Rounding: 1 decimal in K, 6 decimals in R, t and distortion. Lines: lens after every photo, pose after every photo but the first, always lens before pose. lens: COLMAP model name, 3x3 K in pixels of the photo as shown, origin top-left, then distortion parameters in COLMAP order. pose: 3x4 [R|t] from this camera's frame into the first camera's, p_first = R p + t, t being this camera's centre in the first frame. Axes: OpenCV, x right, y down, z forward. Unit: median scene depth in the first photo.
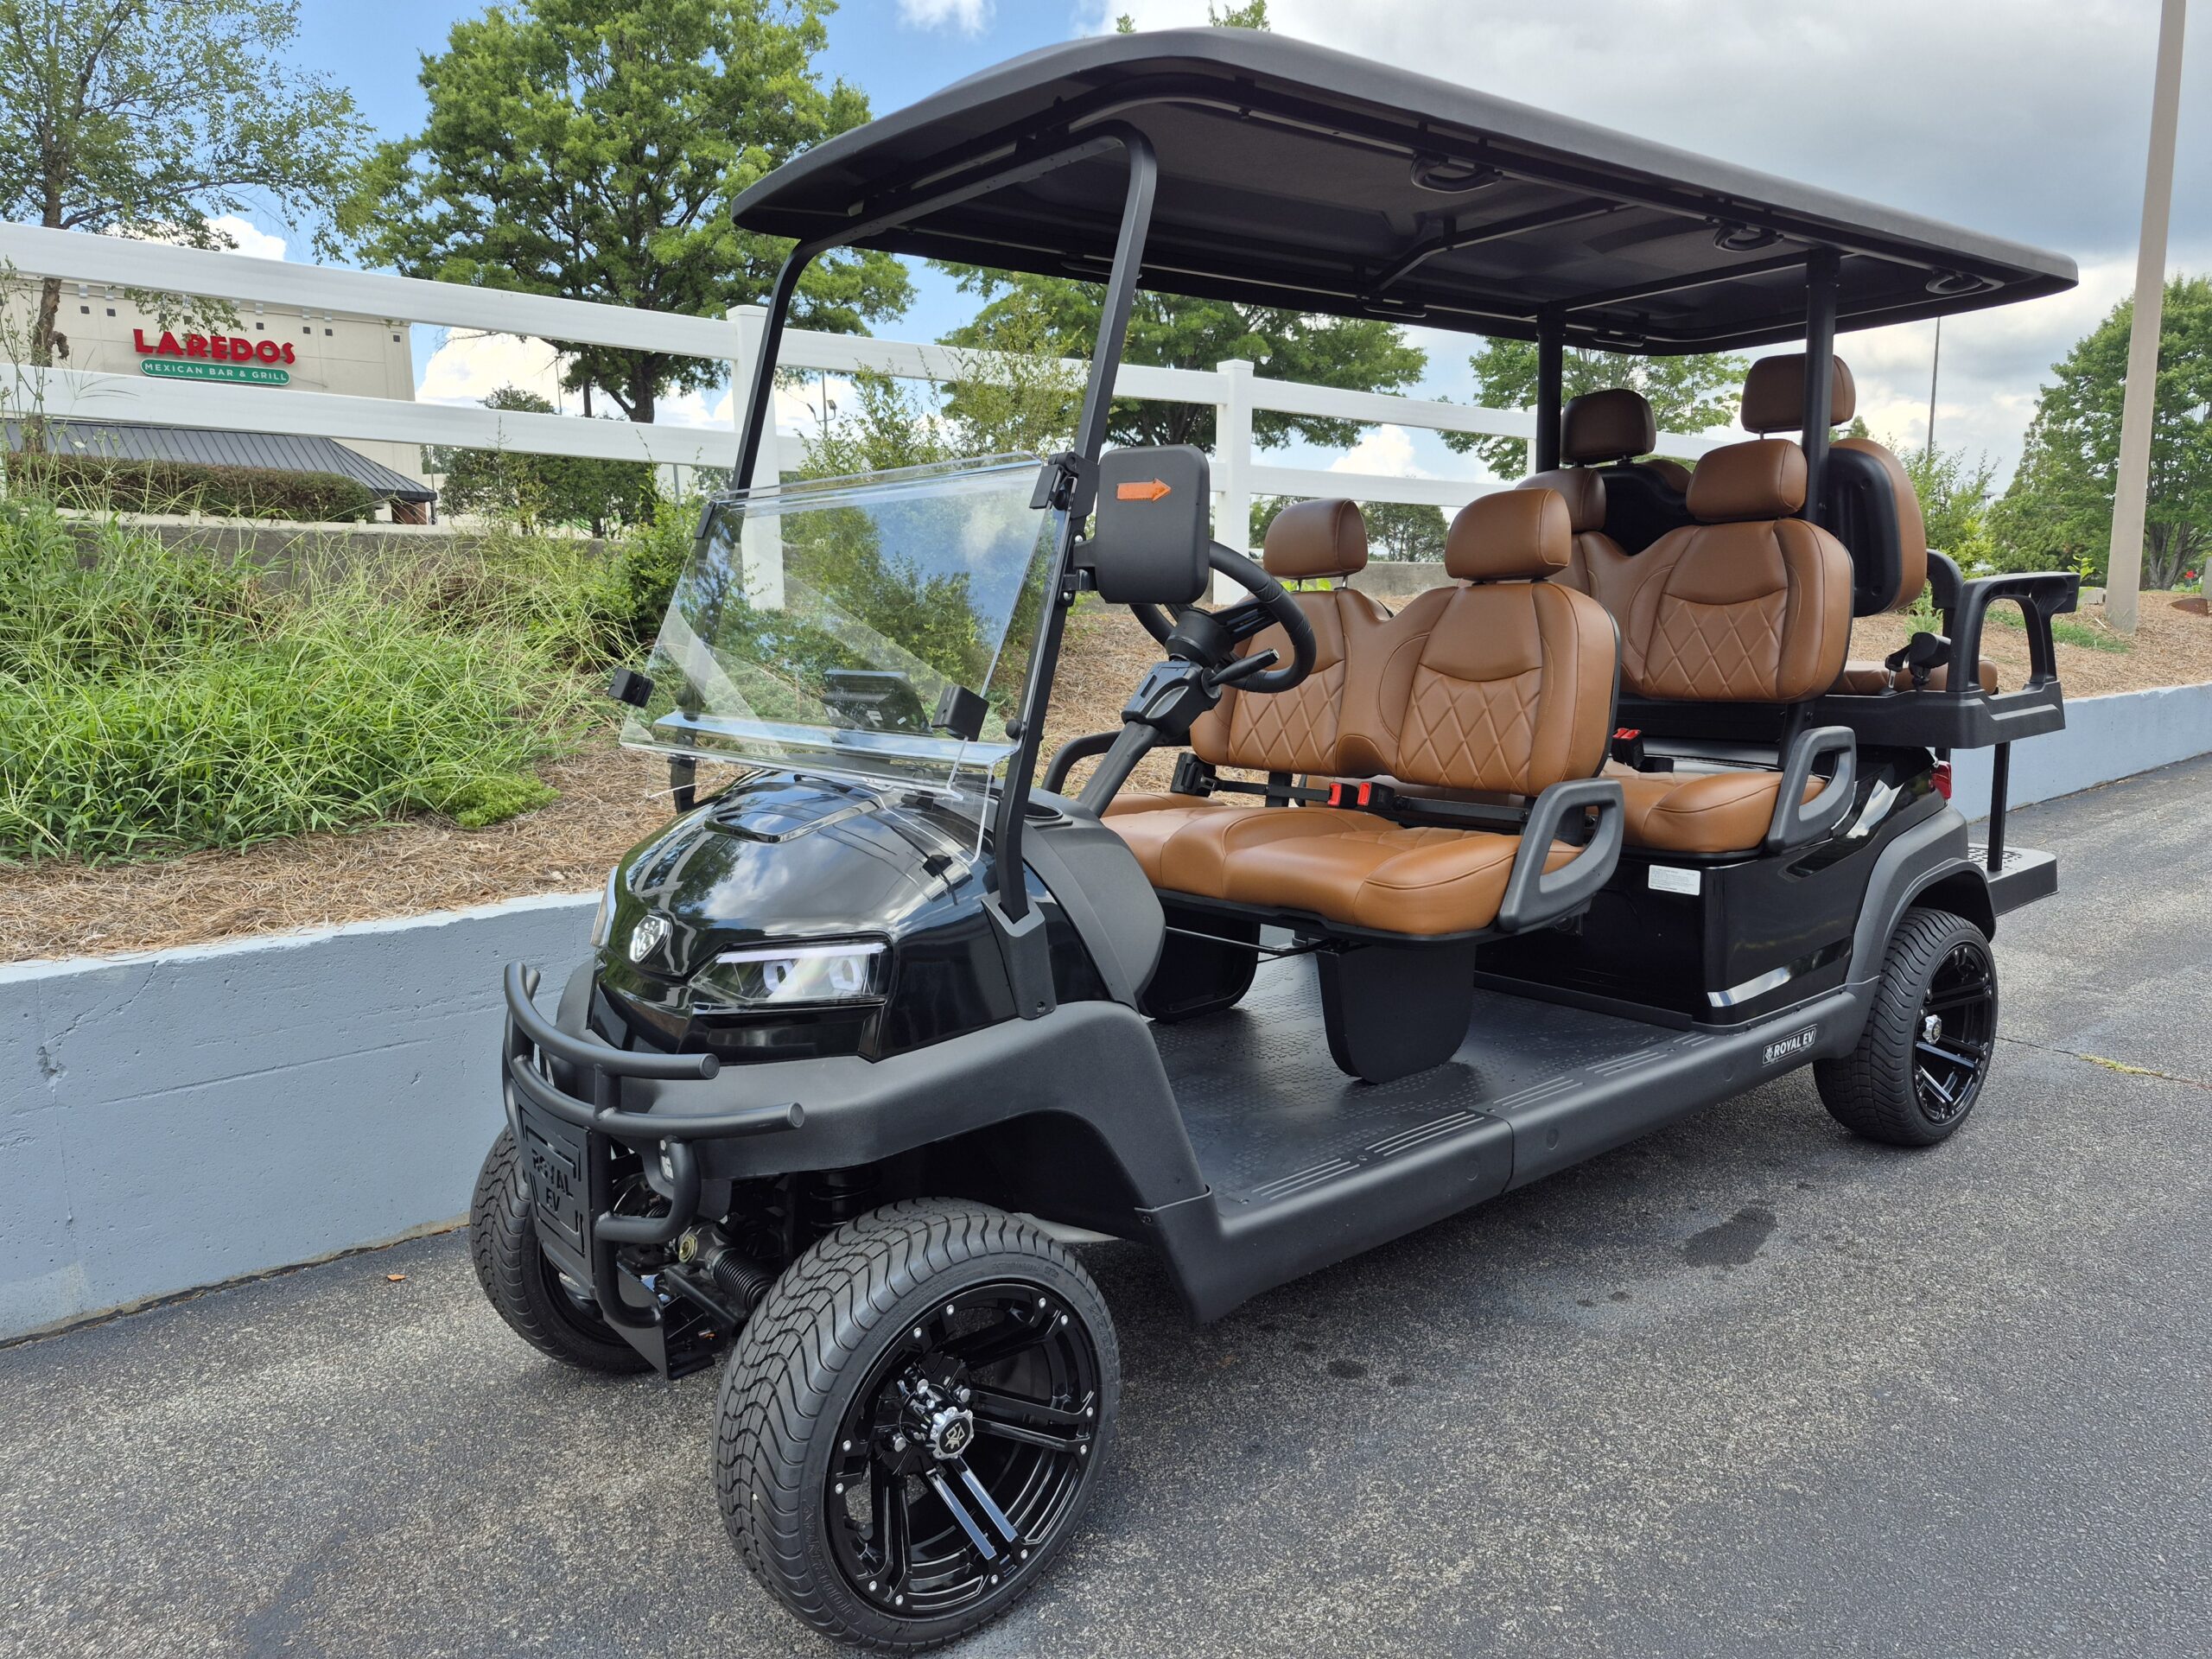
lens RADIAL K [[1548.5, 0, 1108.3], [0, 1548.5, 841.9], [0, 0, 1]] dist [0.064774, -0.067885]
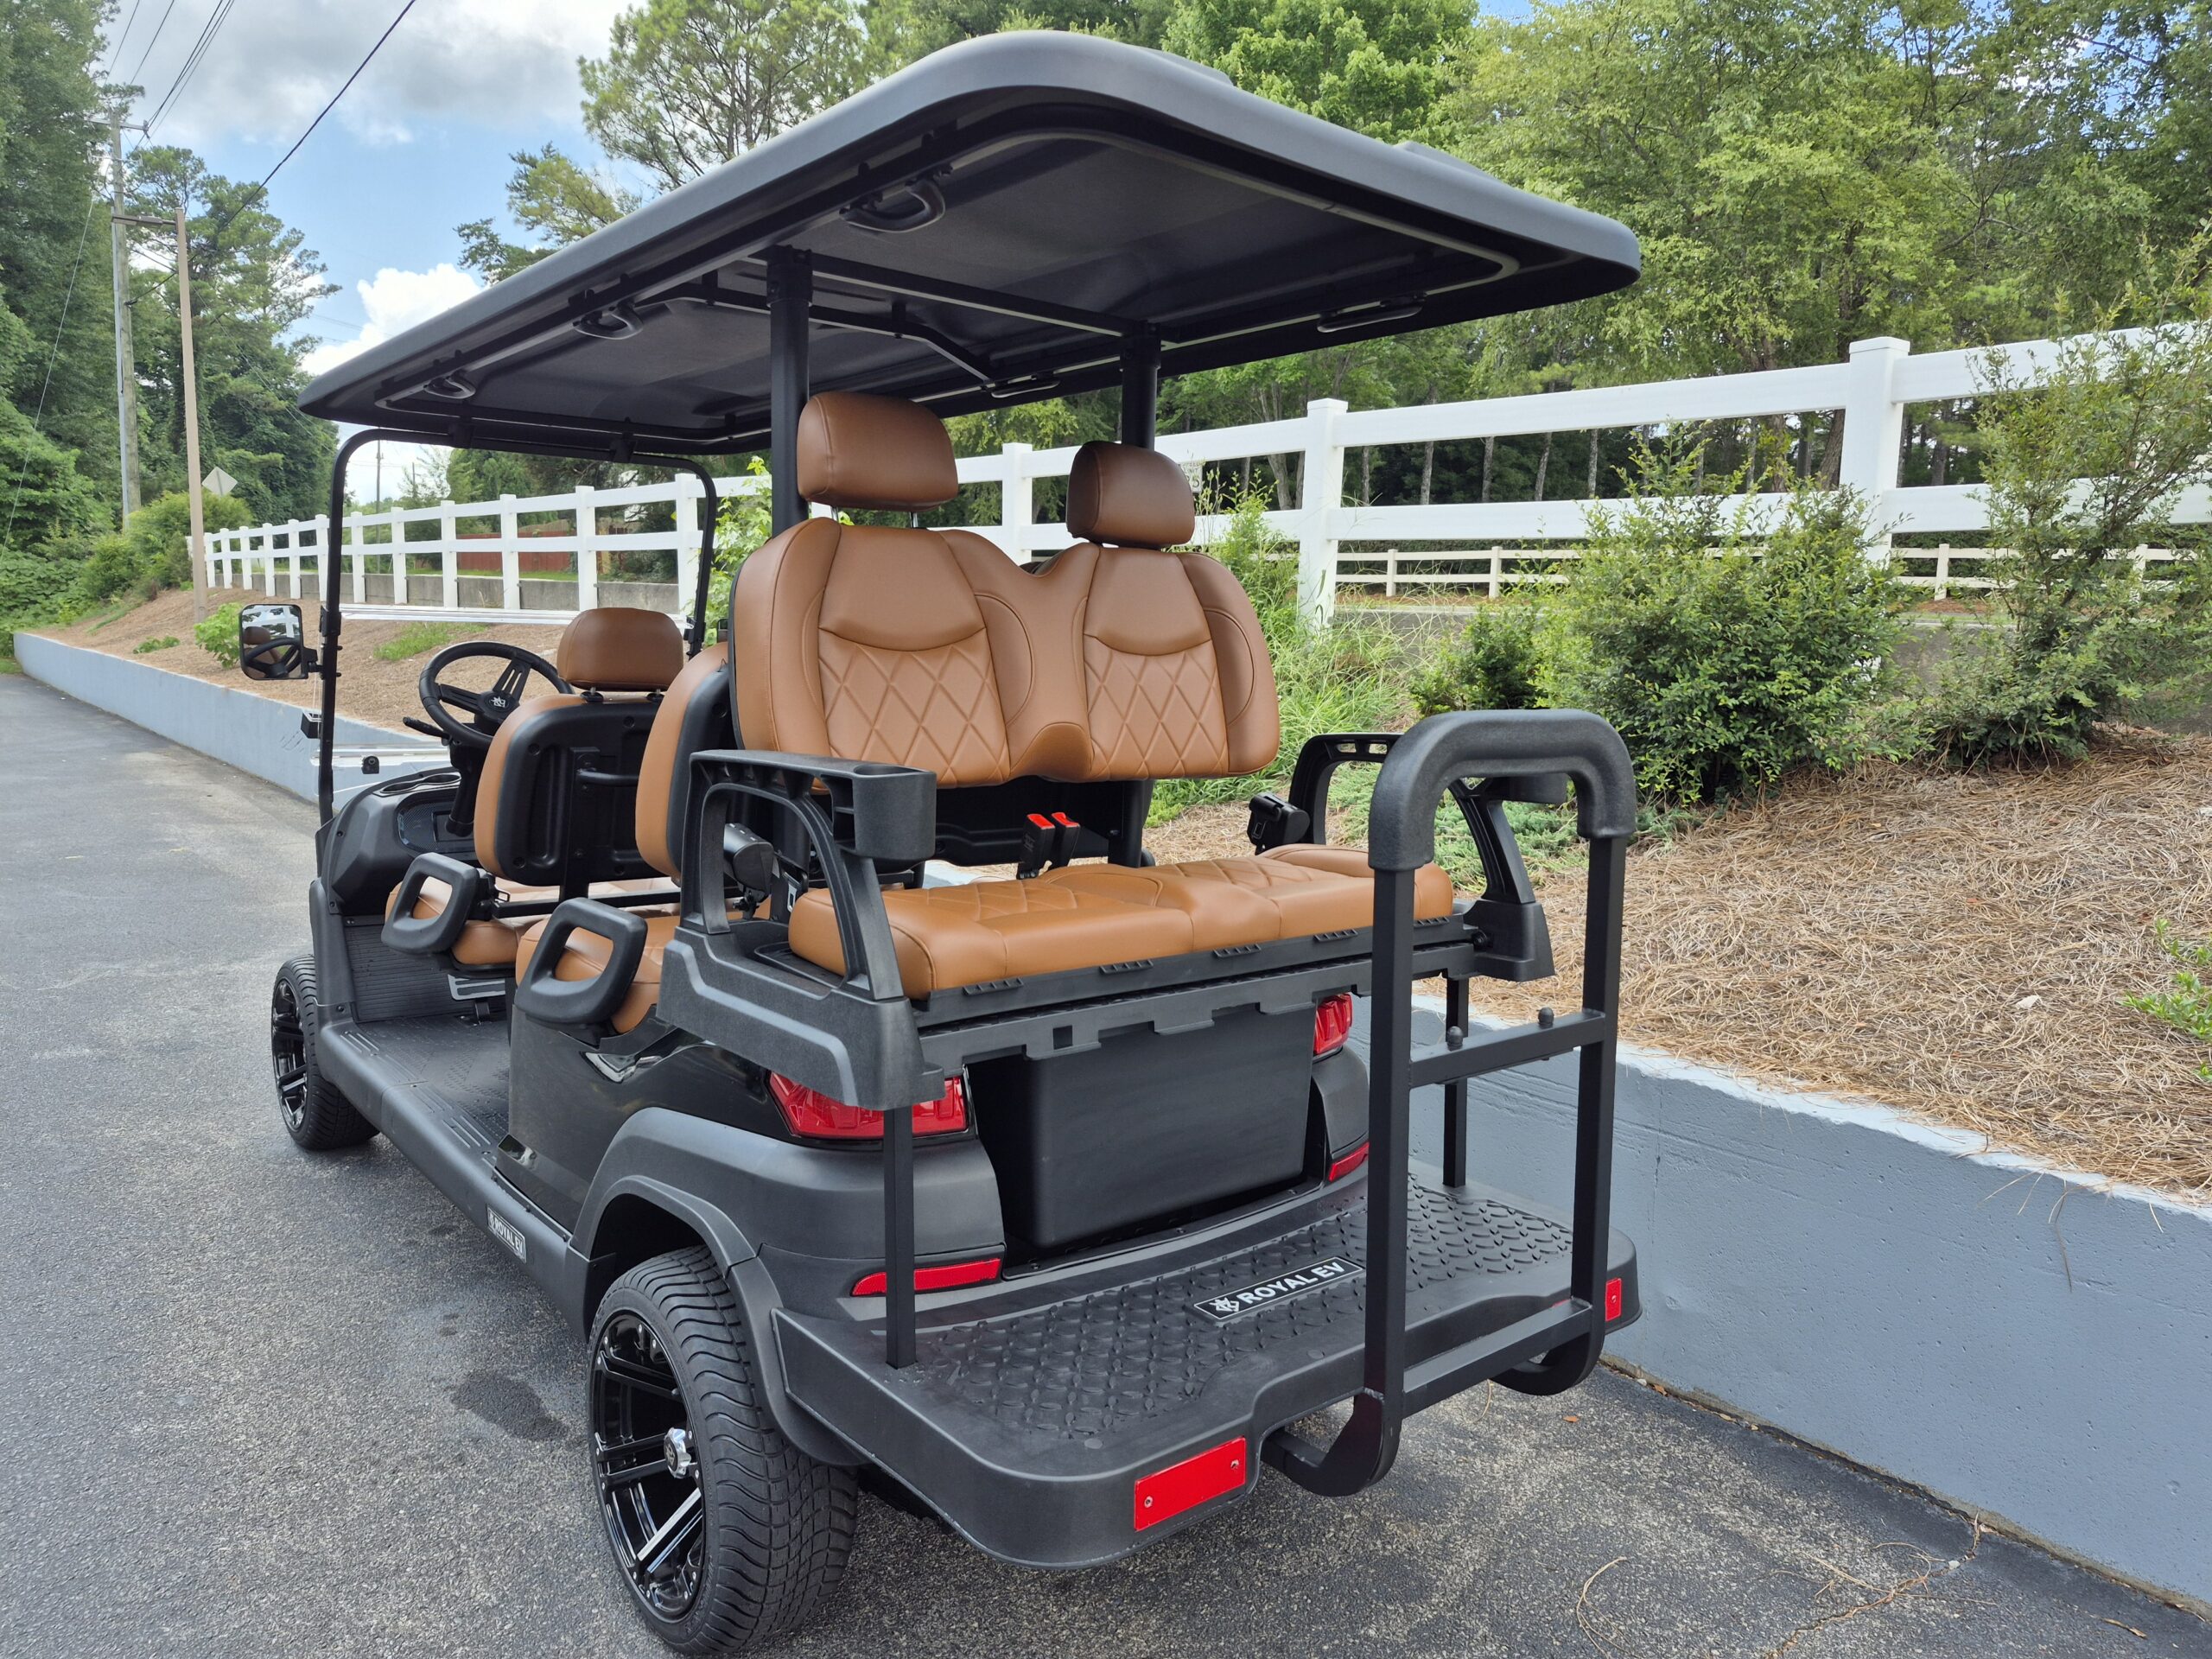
lens RADIAL K [[1548.5, 0, 1094.8], [0, 1548.5, 828.5], [0, 0, 1]] dist [0.064774, -0.067885]
pose [[-0.028292, 0.138160, -0.990006, 1.270453], [-0.173939, 0.974612, 0.140982, -0.267129], [0.984350, 0.176190, -0.003542, 1.306084]]
